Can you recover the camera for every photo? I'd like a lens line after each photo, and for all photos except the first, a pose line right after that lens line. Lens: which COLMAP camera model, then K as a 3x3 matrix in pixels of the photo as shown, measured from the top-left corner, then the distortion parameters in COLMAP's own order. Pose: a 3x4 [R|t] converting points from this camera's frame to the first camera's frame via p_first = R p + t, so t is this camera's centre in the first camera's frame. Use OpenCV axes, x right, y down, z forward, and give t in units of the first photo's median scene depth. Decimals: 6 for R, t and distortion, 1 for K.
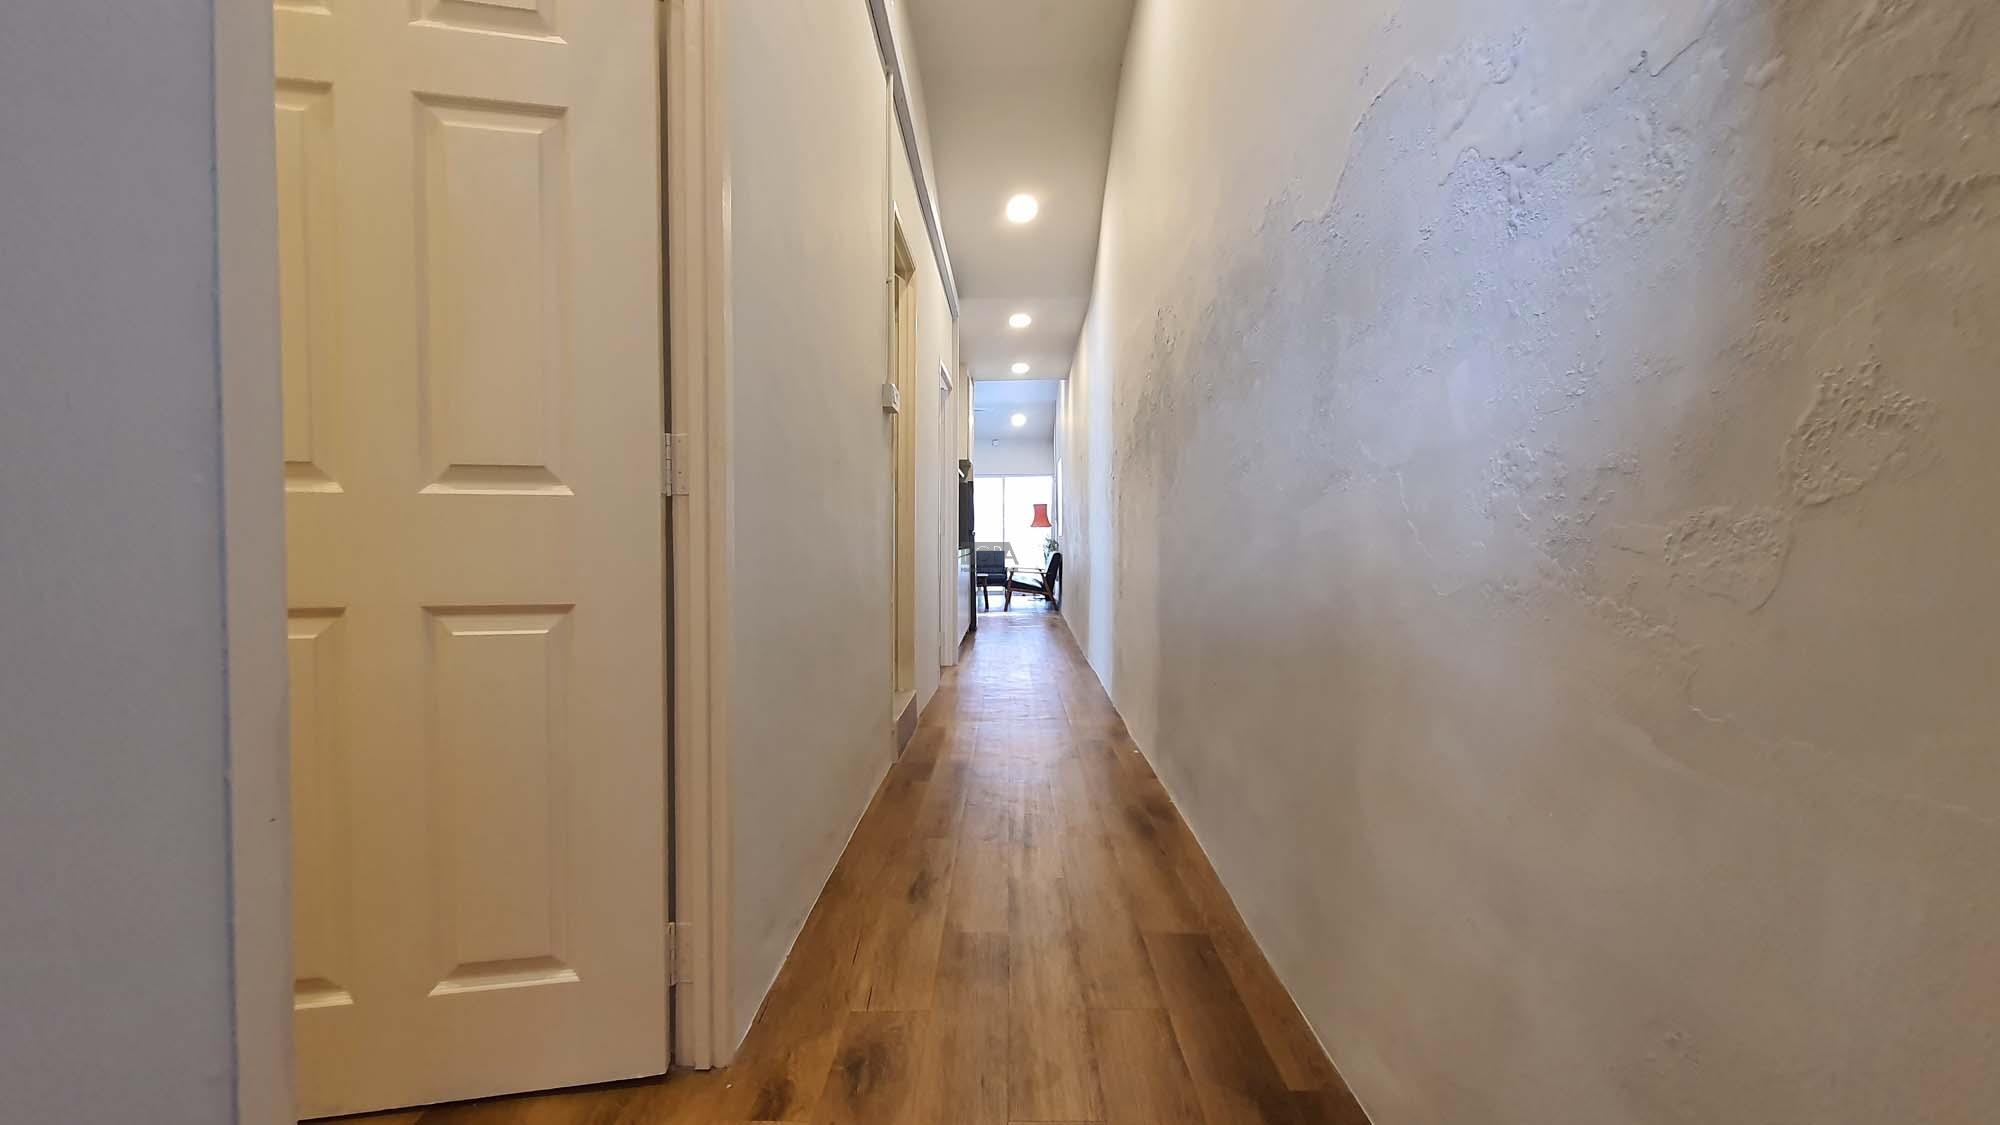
lens RADIAL K [[810.4, 0, 1000.2], [0, 810.4, 565.8], [0, 0, 1]] dist [-0.000088, -0.000072]
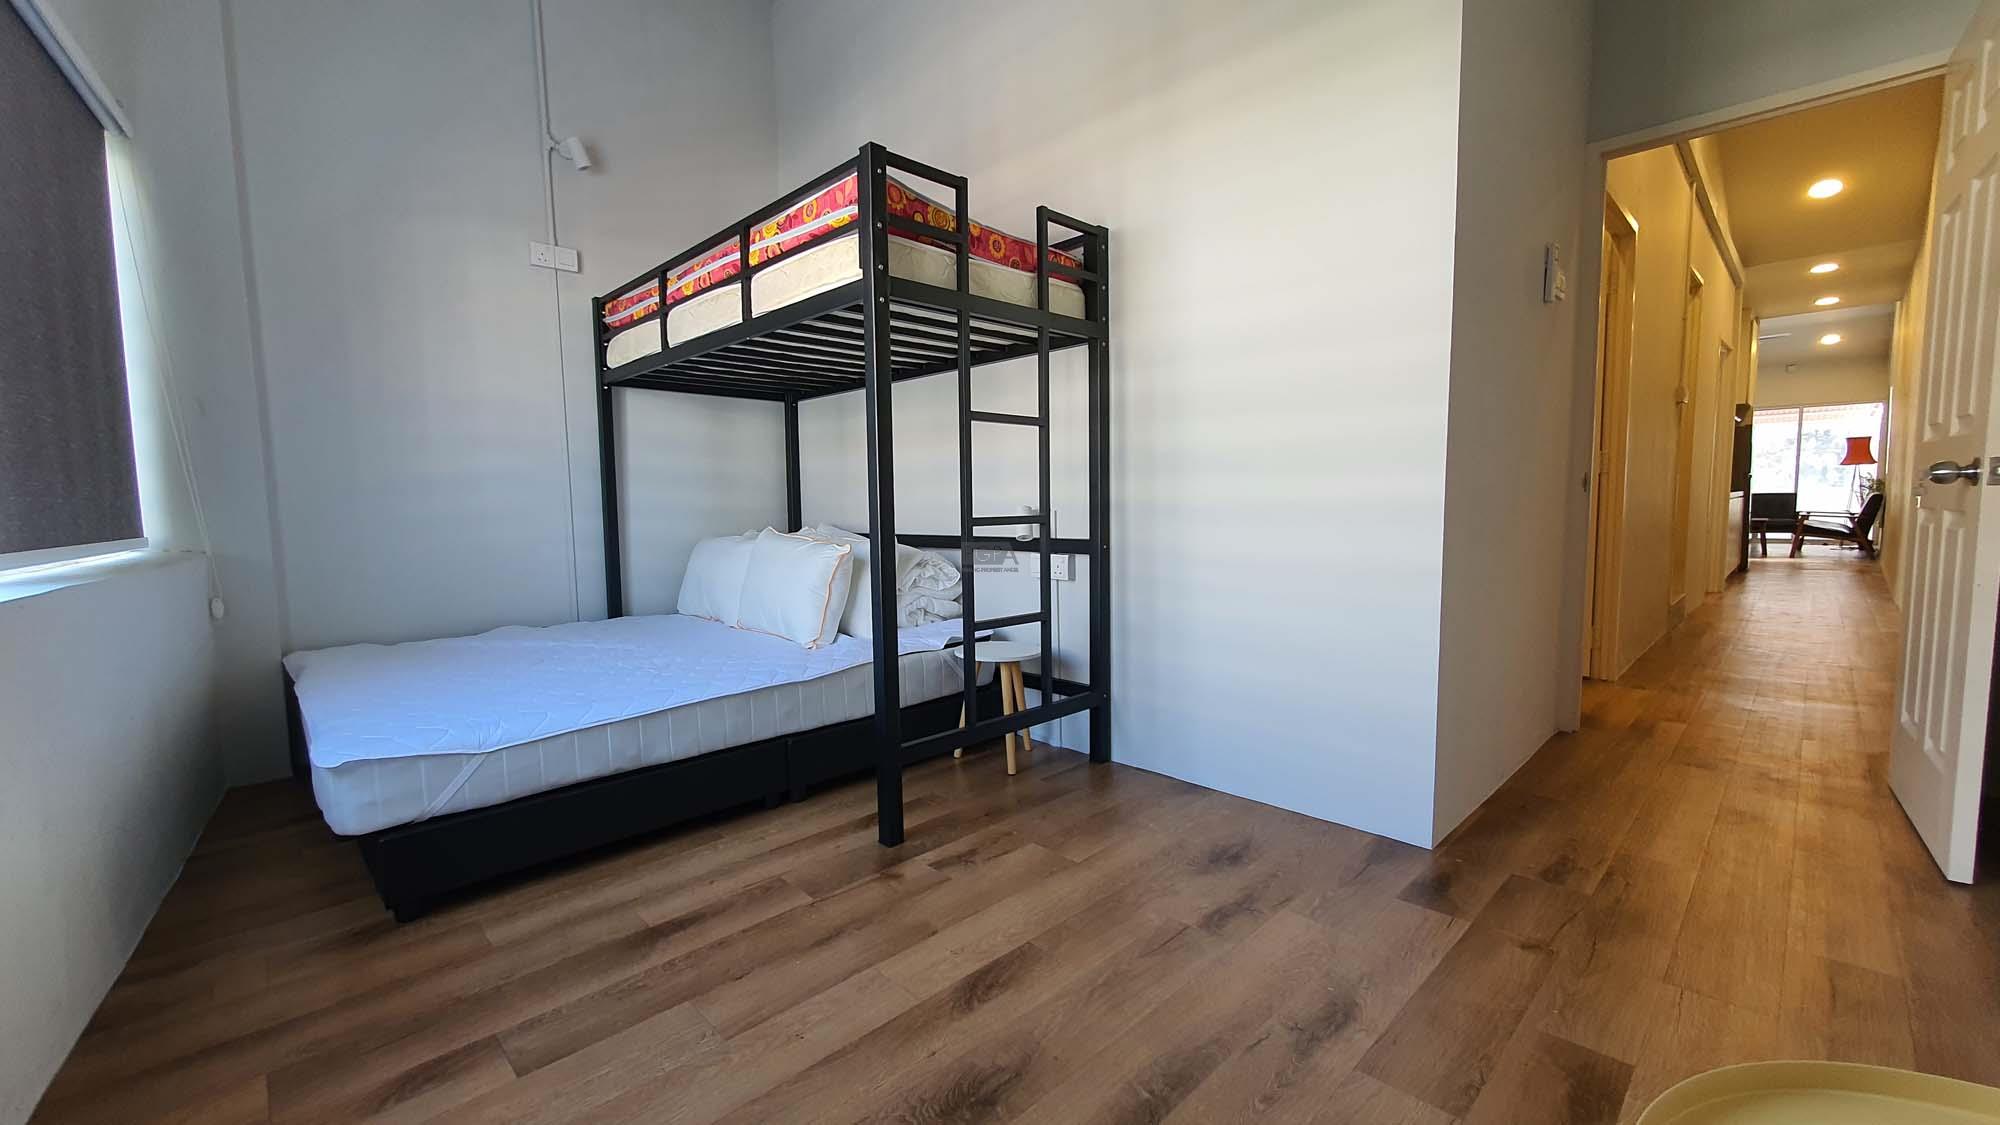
lens RADIAL K [[796.3, 0, 983.9], [0, 796.3, 566.4], [0, 0, 1]] dist [0.000422, 0.000061]
pose [[0.700239, 0.044793, -0.712502, 0.009925], [-0.000100, 0.998036, 0.062645, 0.009191], [0.713908, -0.043795, 0.698868, -0.329921]]
